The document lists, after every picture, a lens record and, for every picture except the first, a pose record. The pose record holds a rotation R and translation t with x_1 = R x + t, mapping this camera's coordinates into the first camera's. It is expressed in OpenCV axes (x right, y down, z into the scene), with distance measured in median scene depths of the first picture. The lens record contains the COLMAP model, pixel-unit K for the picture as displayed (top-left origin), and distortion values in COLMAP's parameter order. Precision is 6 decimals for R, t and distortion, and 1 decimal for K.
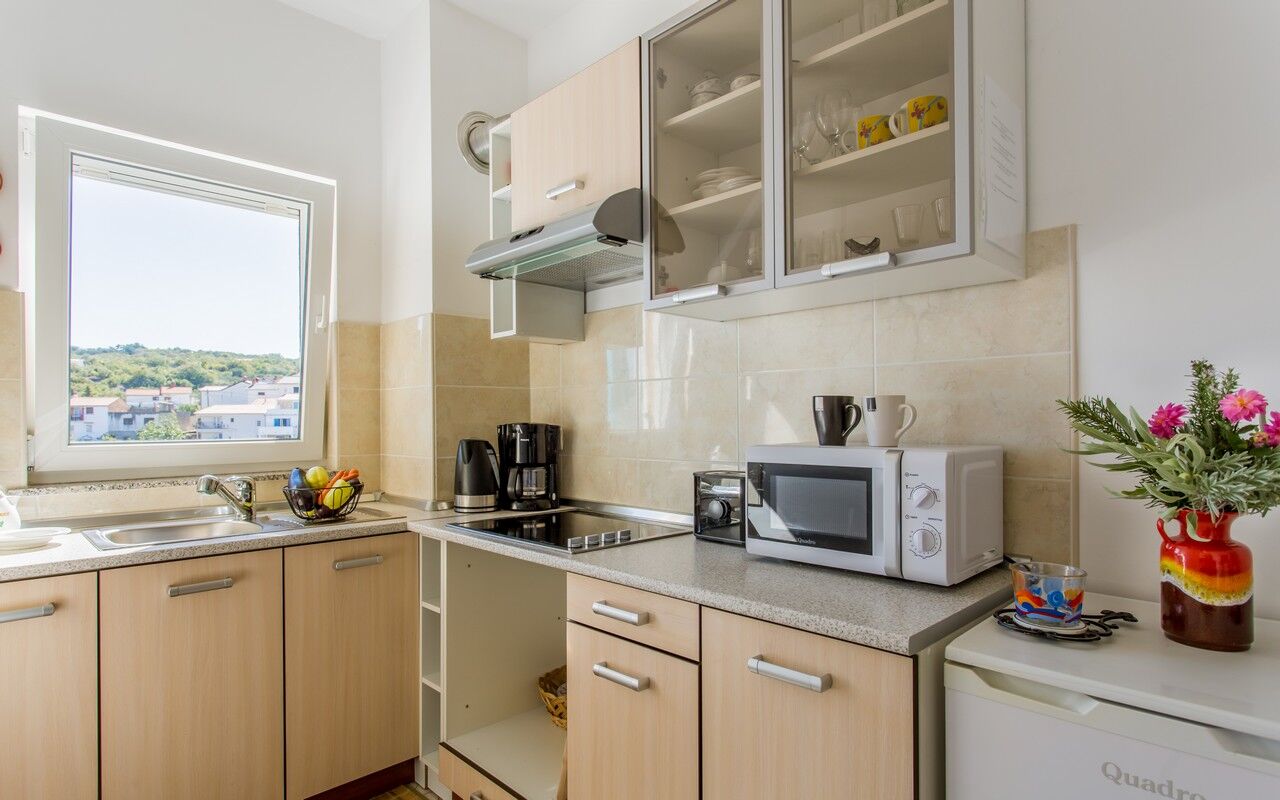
lens RADIAL K [[675.5, 0, 633.0], [0, 675.5, 419.4], [0, 0, 1]] dist [-0.003640, 0.003296]
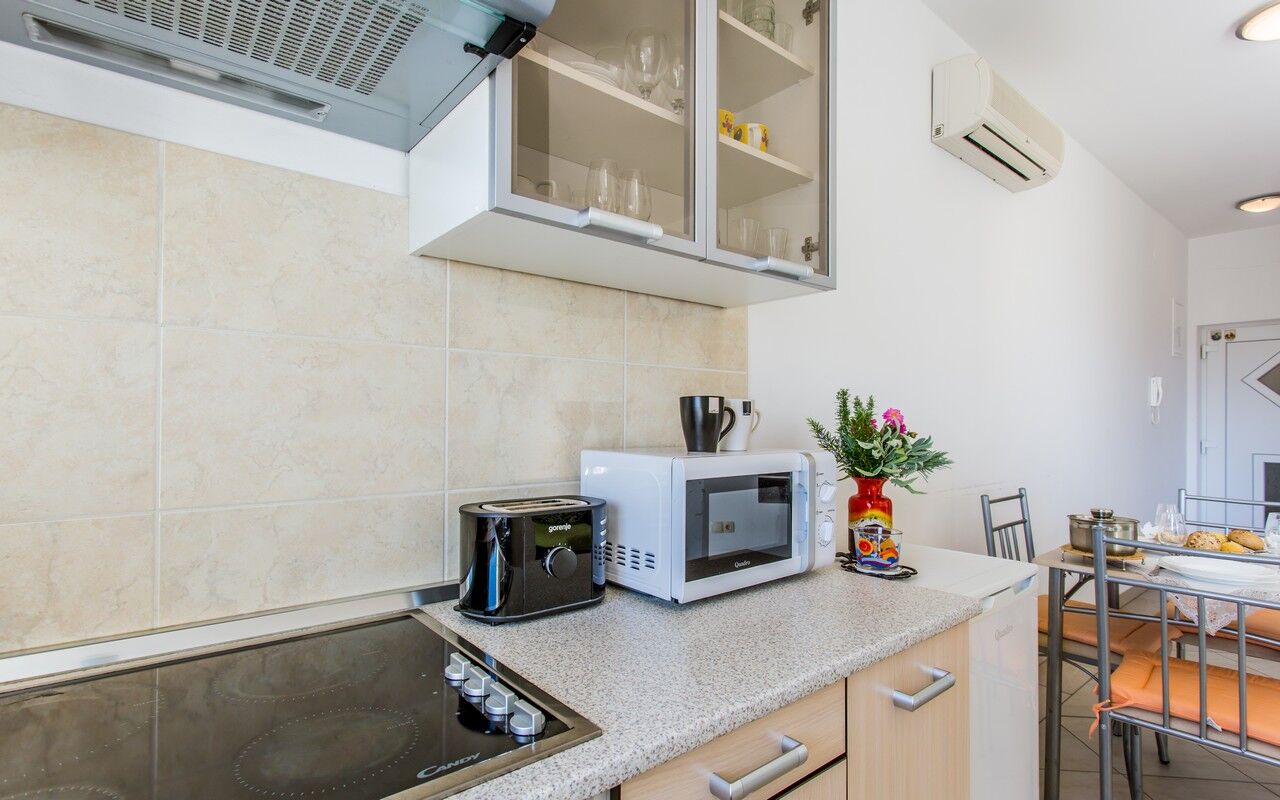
lens RADIAL K [[608.3, 0, 637.9], [0, 608.3, 424.2], [0, 0, 1]] dist [-0.003477, 0.001636]
pose [[0.079967, 0.004556, 0.996787, -0.315933], [-0.007005, 0.999967, -0.004009, 0.003289], [-0.996773, -0.006662, 0.079996, 0.637760]]
